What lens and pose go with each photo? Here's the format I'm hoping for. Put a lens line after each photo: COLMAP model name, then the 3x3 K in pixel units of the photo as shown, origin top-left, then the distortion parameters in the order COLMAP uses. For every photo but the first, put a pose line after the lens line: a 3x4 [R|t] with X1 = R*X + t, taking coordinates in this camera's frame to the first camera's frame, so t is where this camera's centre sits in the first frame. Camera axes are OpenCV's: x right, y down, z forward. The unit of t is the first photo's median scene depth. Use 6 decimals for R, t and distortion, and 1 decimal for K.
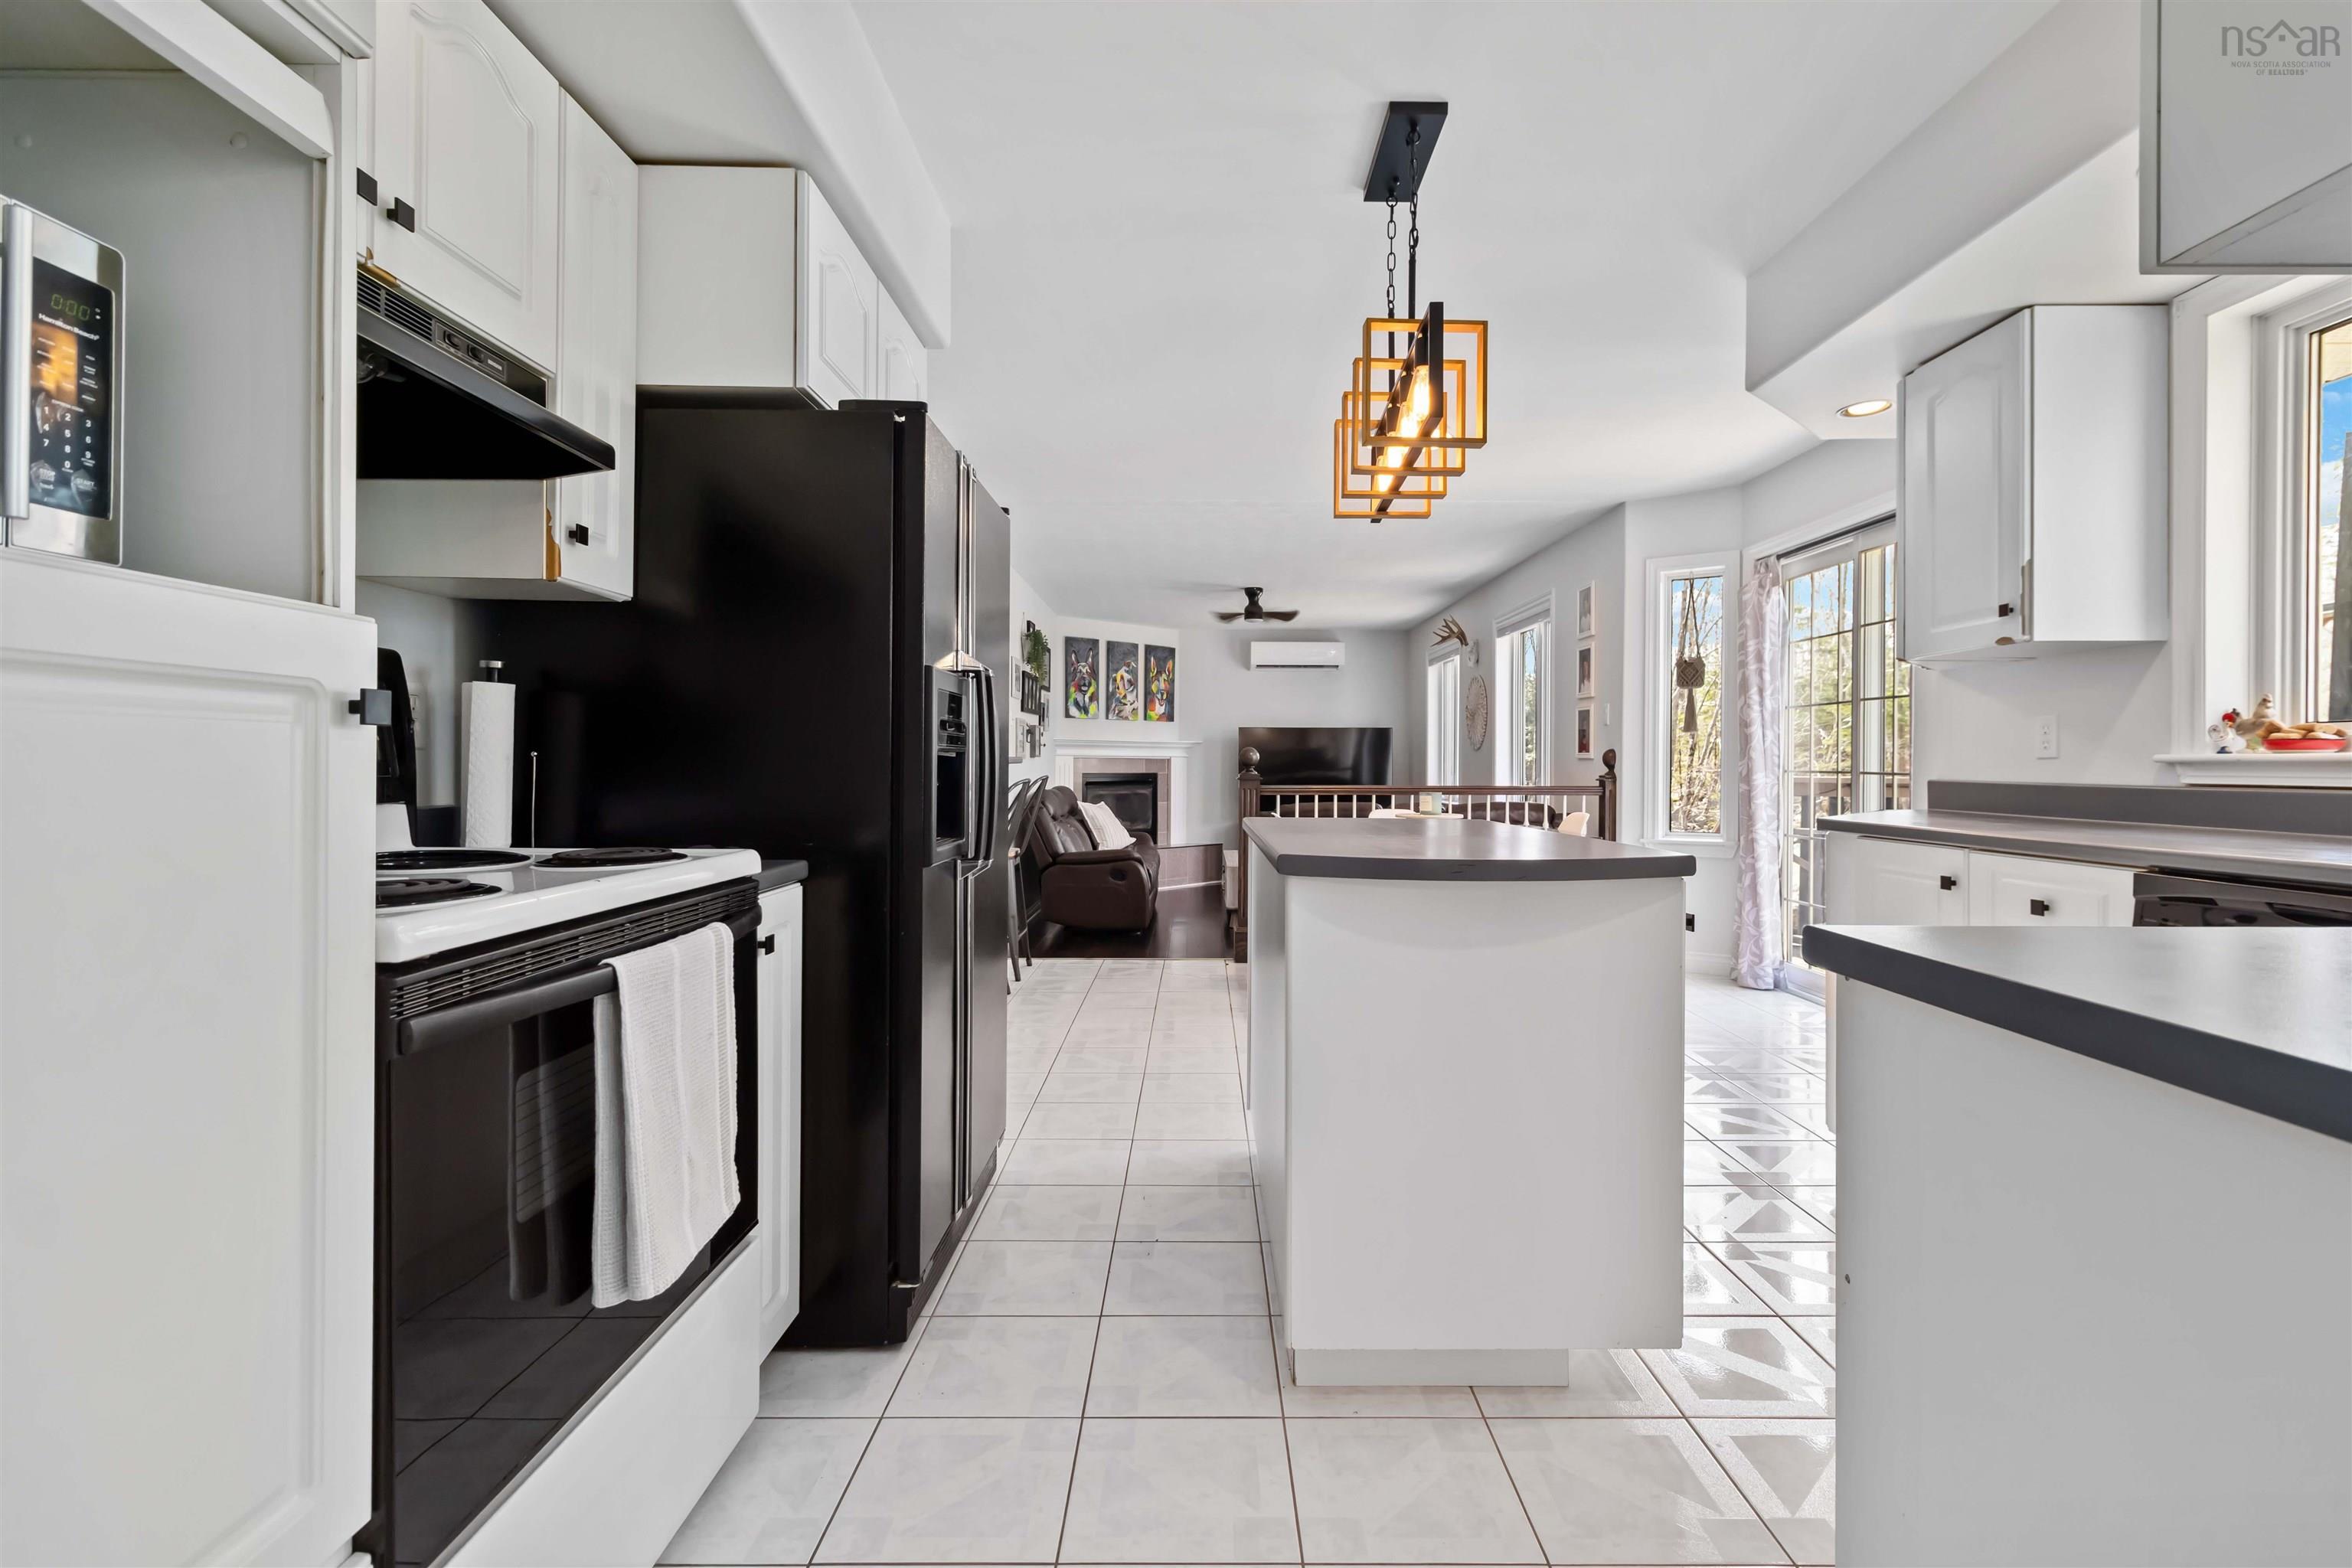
lens RADIAL K [[1082.7, 0, 1203.8], [0, 1082.7, 774.7], [0, 0, 1]] dist [0.006996, 0.000299]
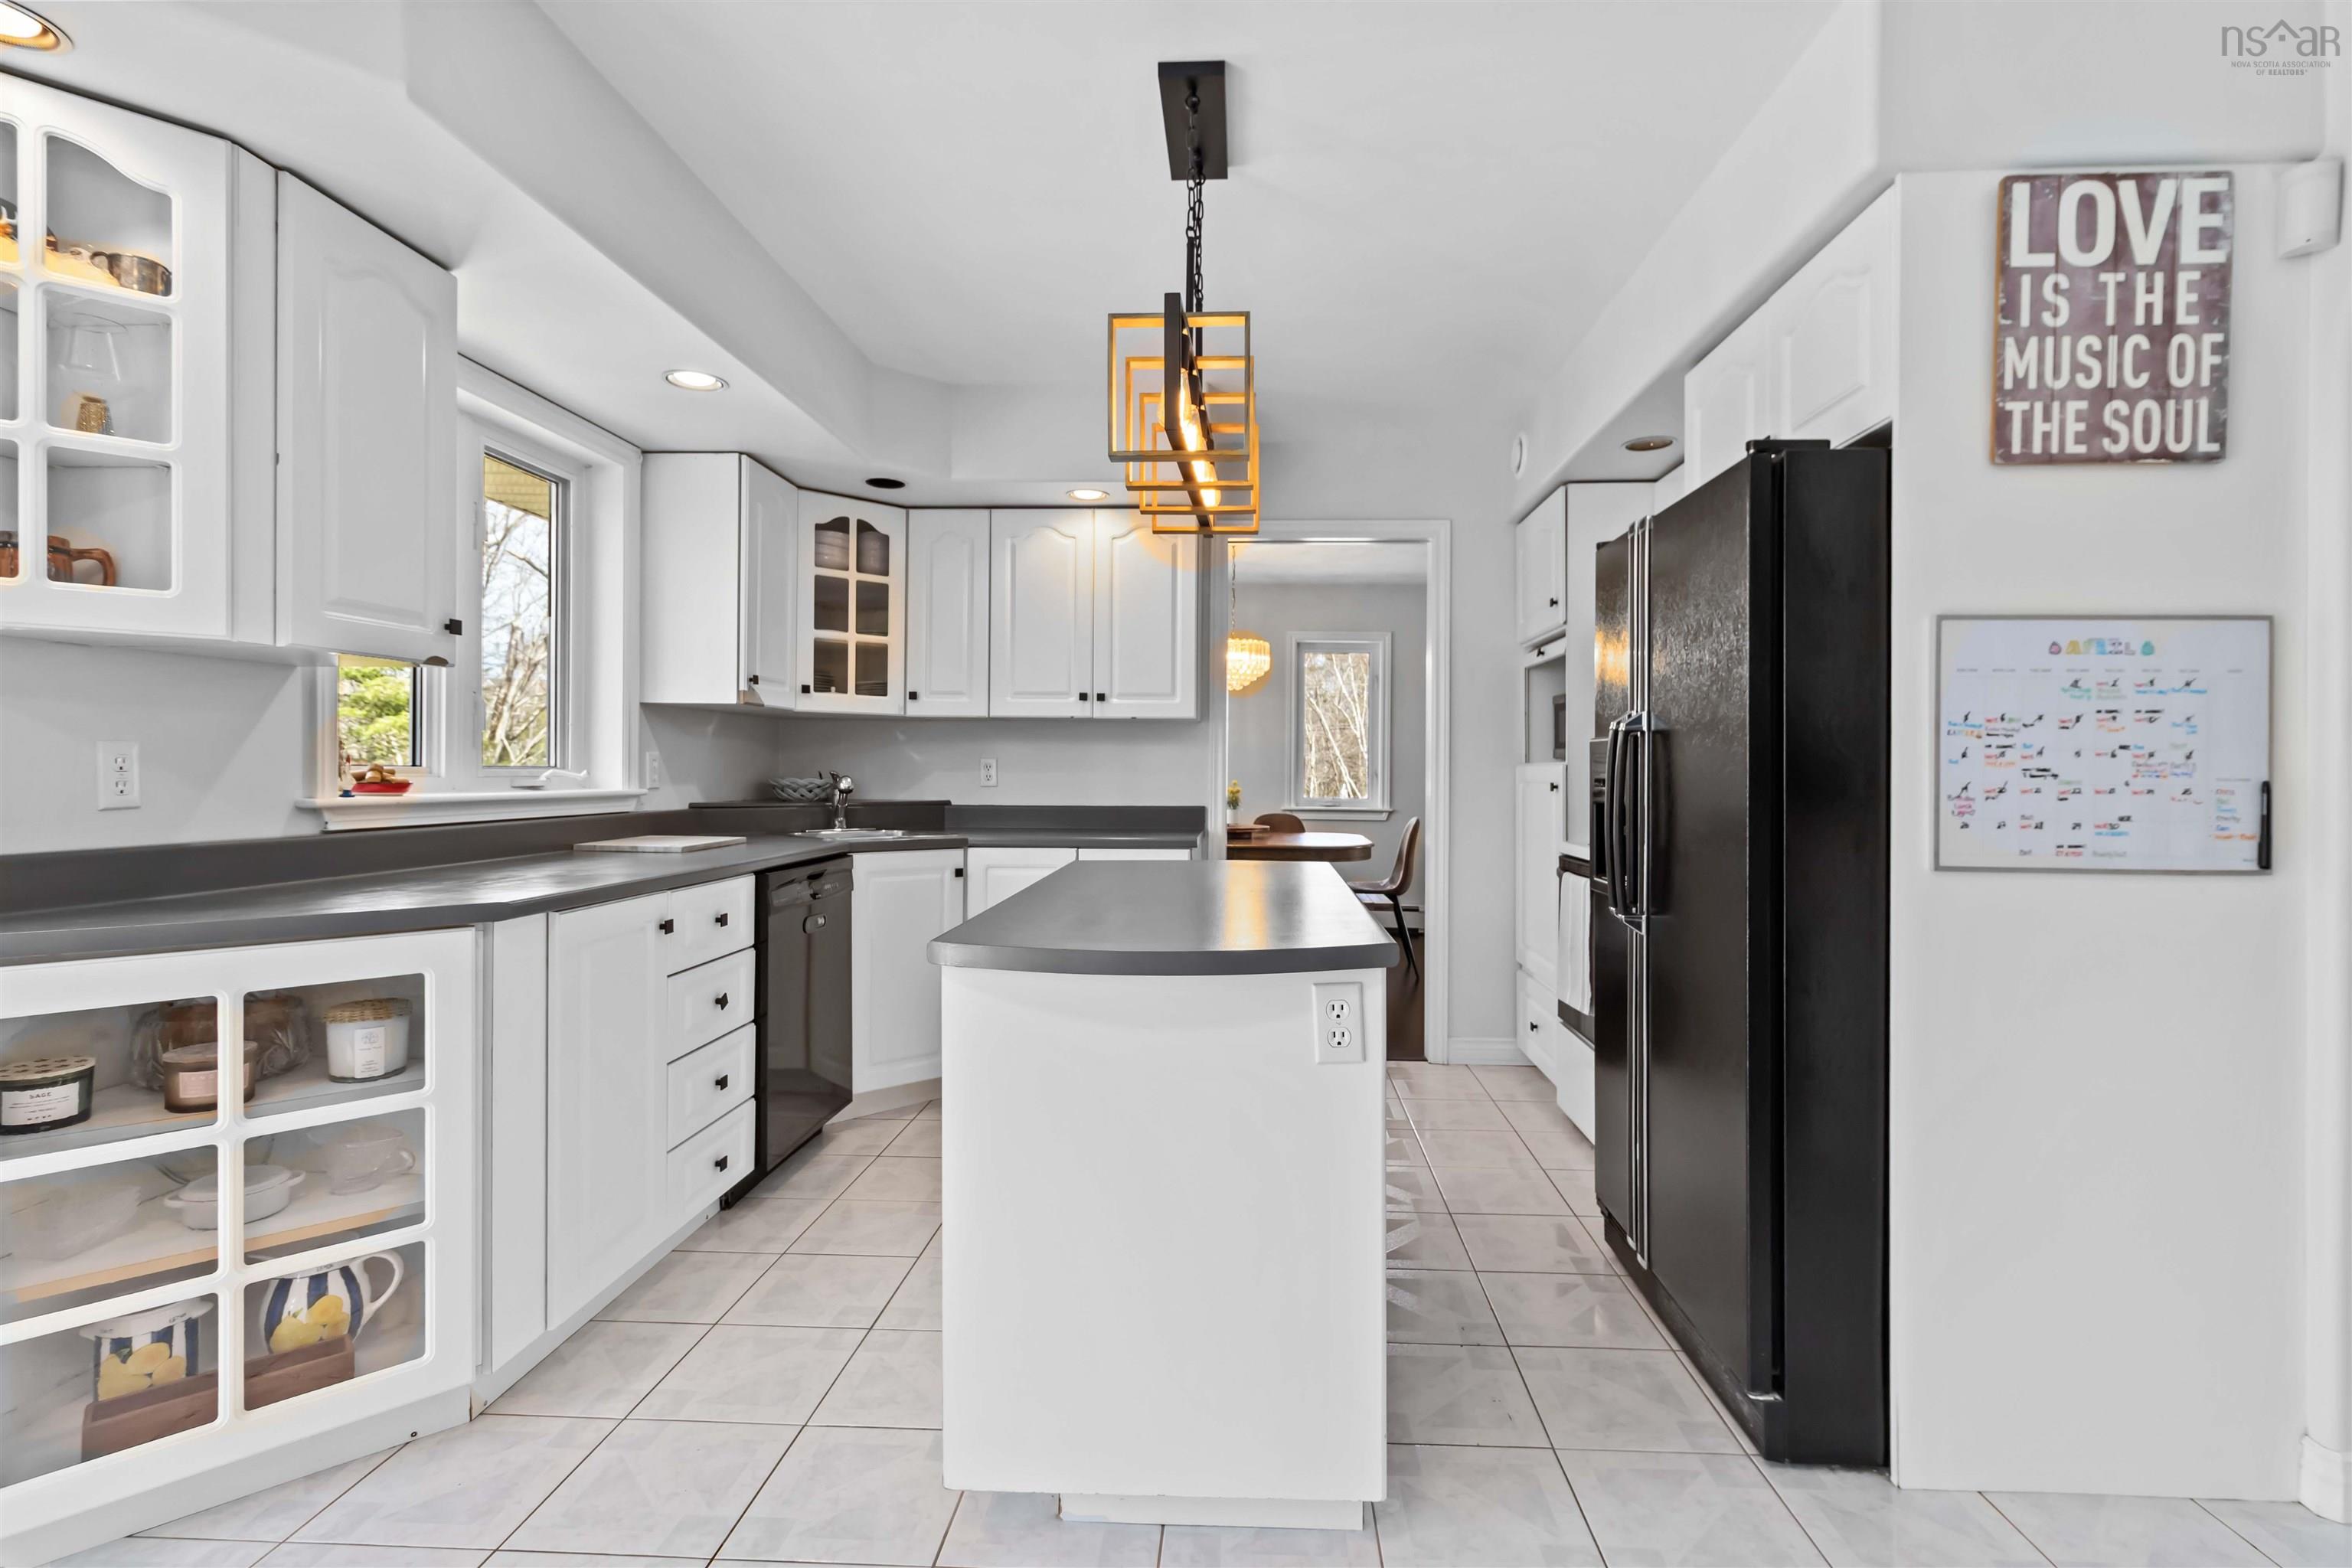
lens RADIAL K [[1087.1, 0, 1201.5], [0, 1087.1, 774.8], [0, 0, 1]] dist [0.007195, 0.000050]
pose [[-0.998760, -0.007877, 0.049158, 0.055214], [-0.007249, 0.999890, 0.012942, -0.022963], [-0.049254, 0.012569, -0.998707, 0.783768]]
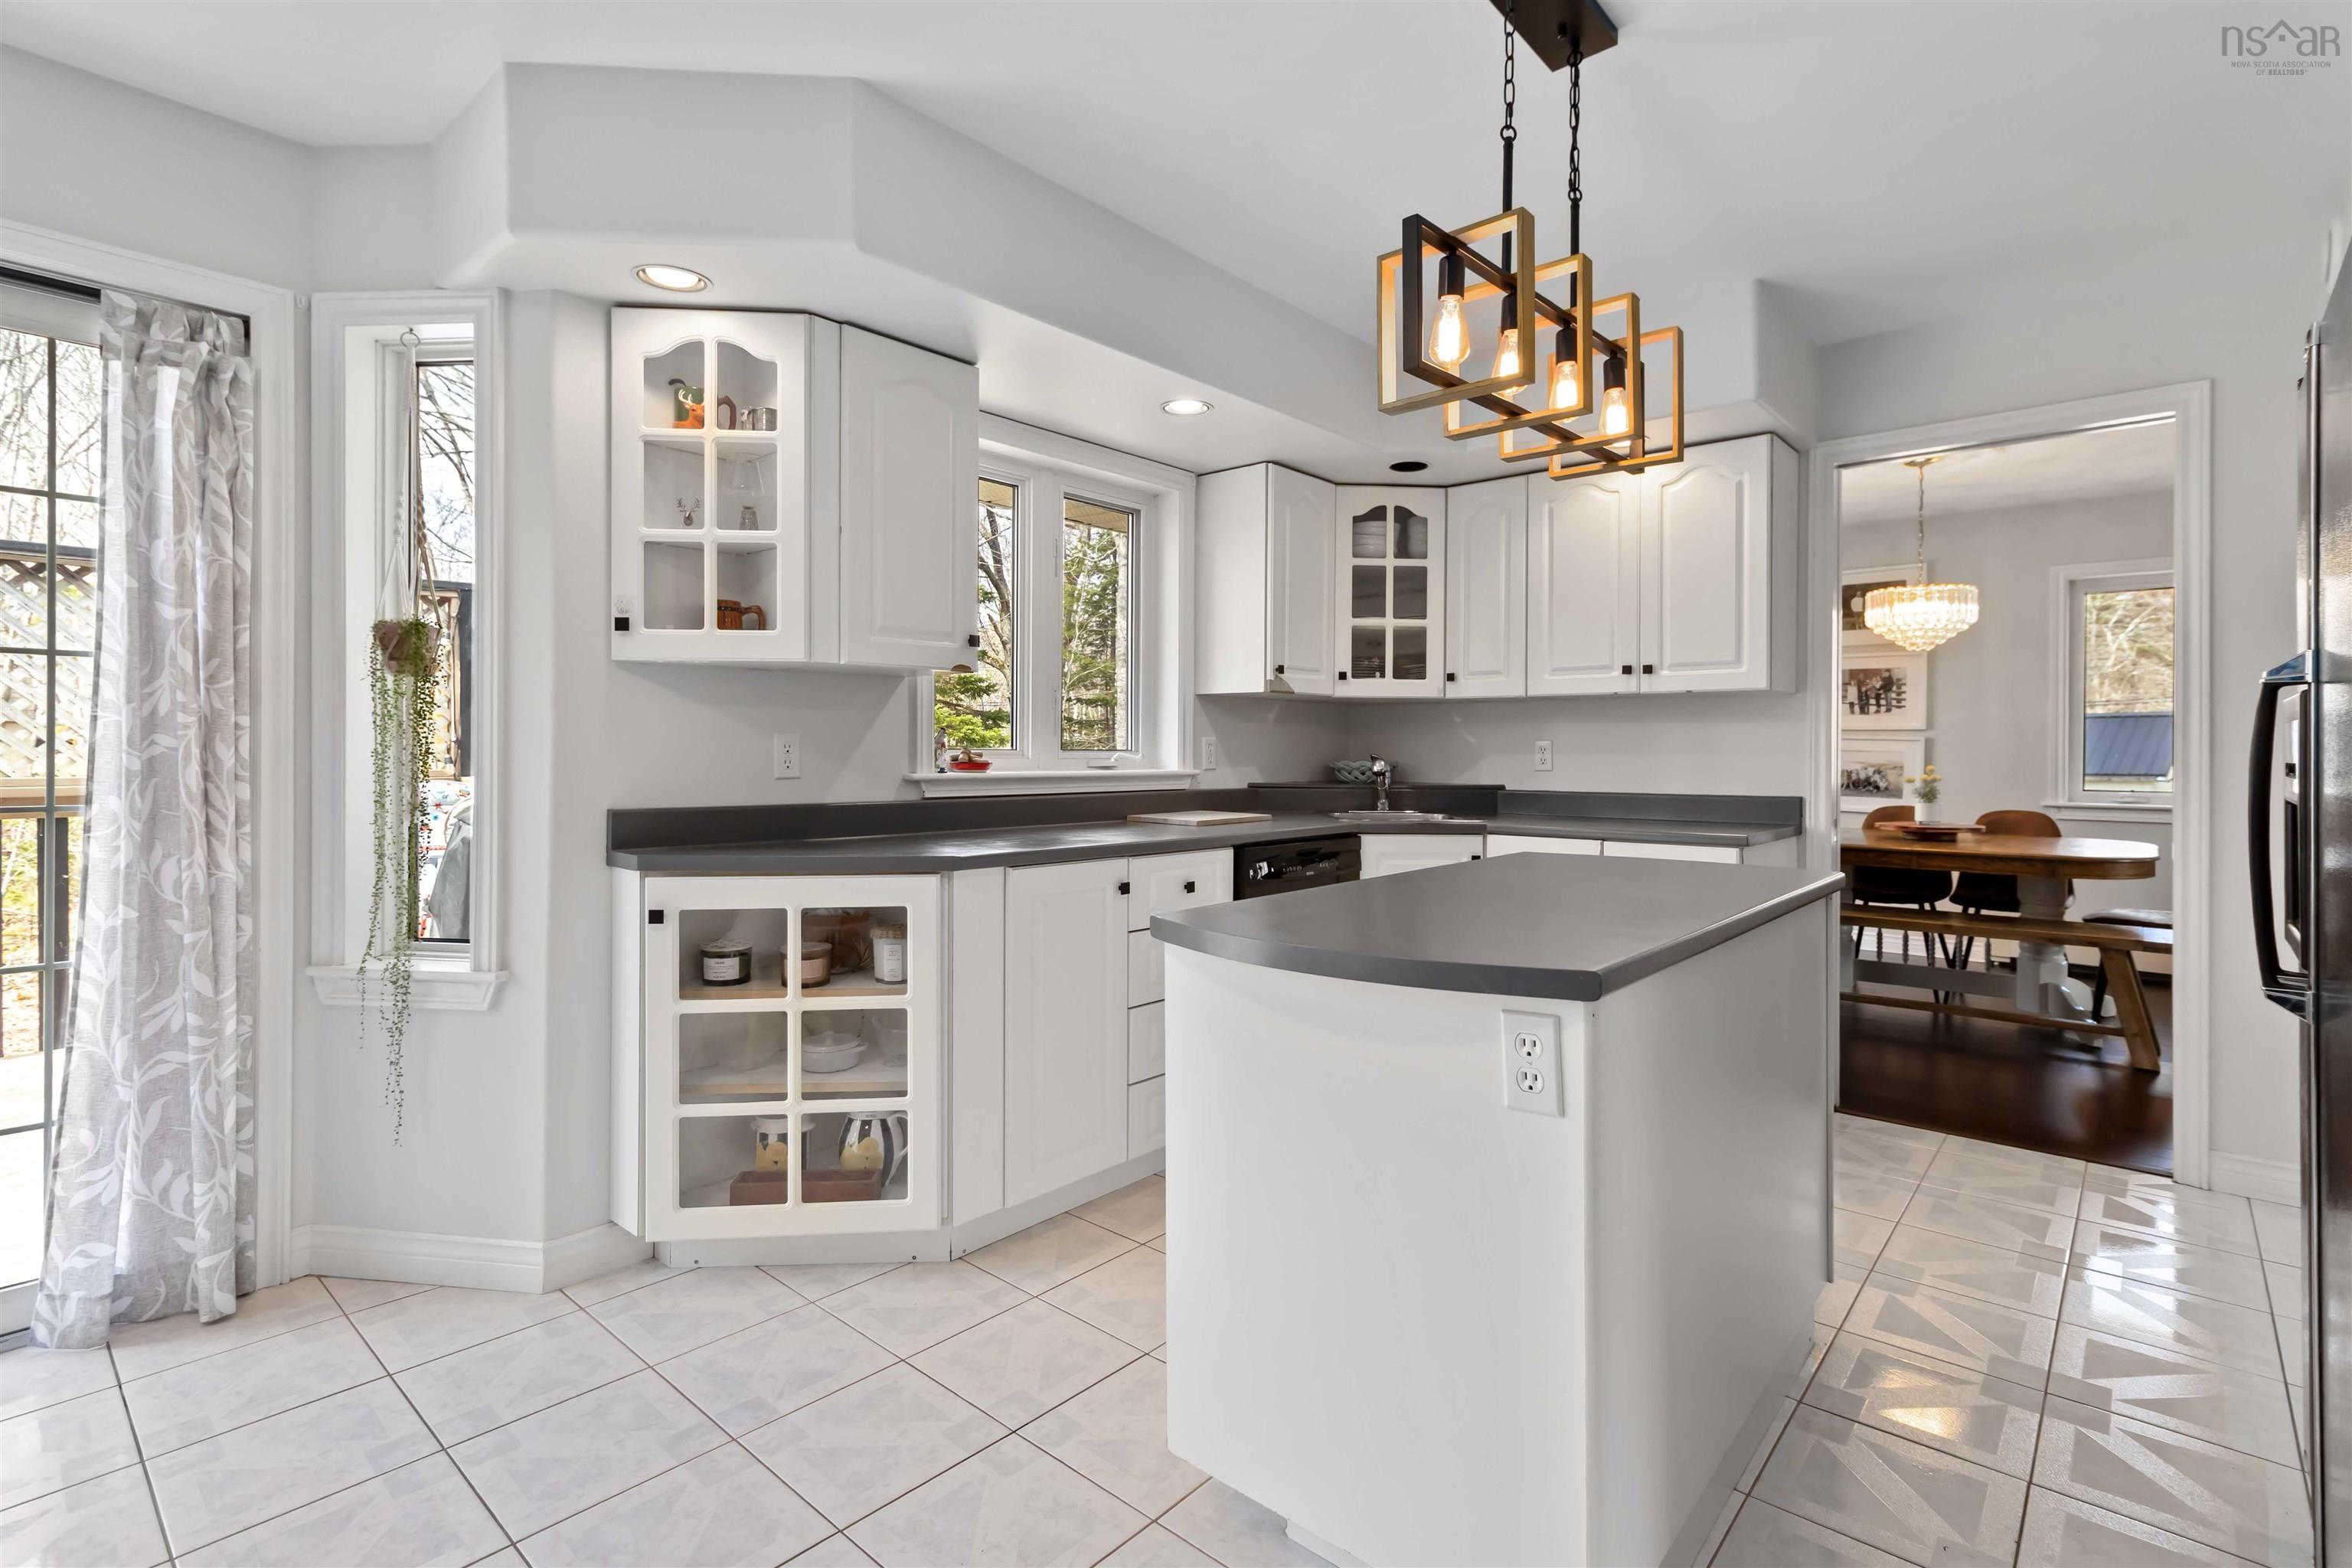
lens RADIAL K [[1099.5, 0, 1196.9], [0, 1099.5, 753.0], [0, 0, 1]] dist [0.005231, -0.000647]
pose [[-0.751688, -0.005897, 0.659492, -0.059428], [0.000340, 0.999956, 0.009328, -0.022252], [-0.659519, 0.007236, -0.751653, 0.723475]]
